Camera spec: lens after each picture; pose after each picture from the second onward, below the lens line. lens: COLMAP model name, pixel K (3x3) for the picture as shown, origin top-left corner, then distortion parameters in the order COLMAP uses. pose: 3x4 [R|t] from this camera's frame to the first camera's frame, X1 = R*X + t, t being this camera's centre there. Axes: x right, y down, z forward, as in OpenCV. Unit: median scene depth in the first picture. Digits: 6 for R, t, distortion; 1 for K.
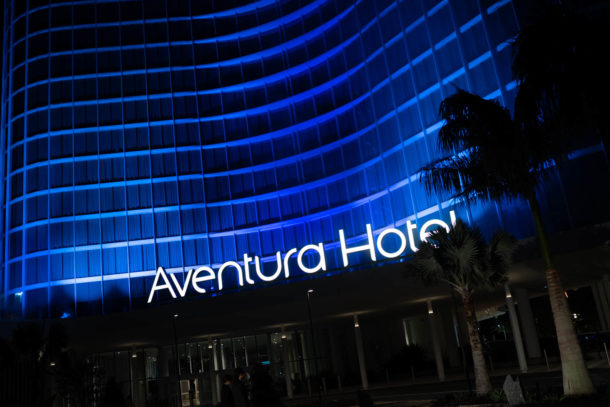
lens RADIAL K [[594.5, 0, 305.0], [0, 594.5, 203.5], [0, 0, 1]] dist [-0.072538, 0.006756]
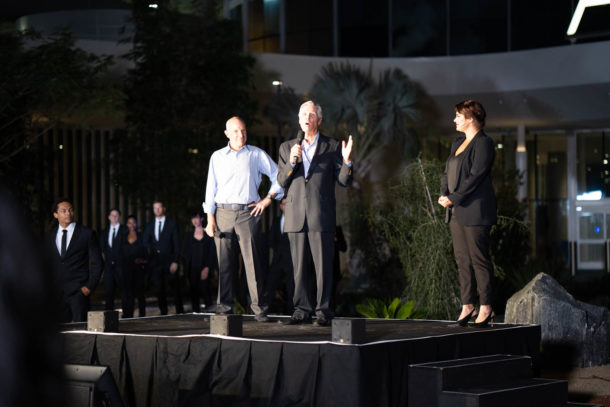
lens RADIAL K [[1550.8, 0, 305.0], [0, 1550.8, 203.5], [0, 0, 1]] dist [0.081669, 0.626741]
pose [[0.927835, 0.114936, -0.354840, -0.022100], [-0.010974, 0.959339, 0.282043, -0.039823], [0.372829, -0.257795, 0.891370, -0.155388]]
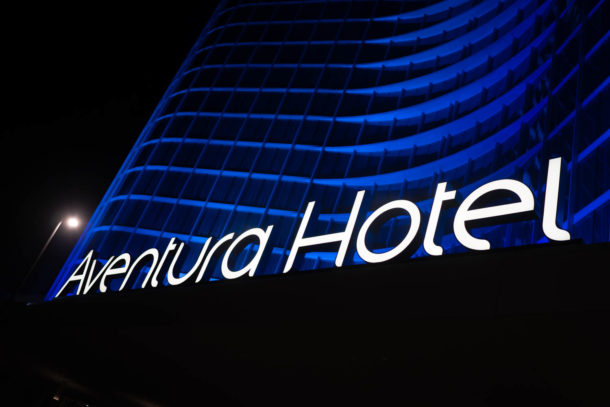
lens RADIAL K [[590.9, 0, 305.0], [0, 590.9, 203.5], [0, 0, 1]] dist [-0.077511, 0.019771]
pose [[0.850816, 0.158354, -0.501035, 0.270835], [-0.306232, 0.924275, -0.227897, 0.144180], [0.427006, 0.347331, 0.834881, 0.601132]]
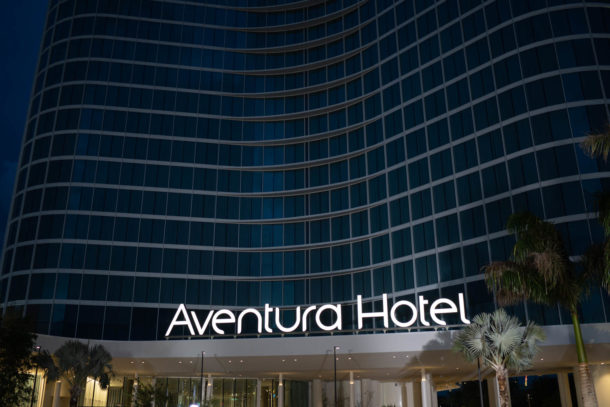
lens RADIAL K [[594.5, 0, 305.0], [0, 594.5, 203.5], [0, 0, 1]] dist [-0.072538, 0.006756]
pose [[0.984908, 0.156756, 0.073375, -0.143032], [-0.150213, 0.984771, -0.087539, -0.012184], [-0.085980, 0.075196, 0.993455, -0.105539]]
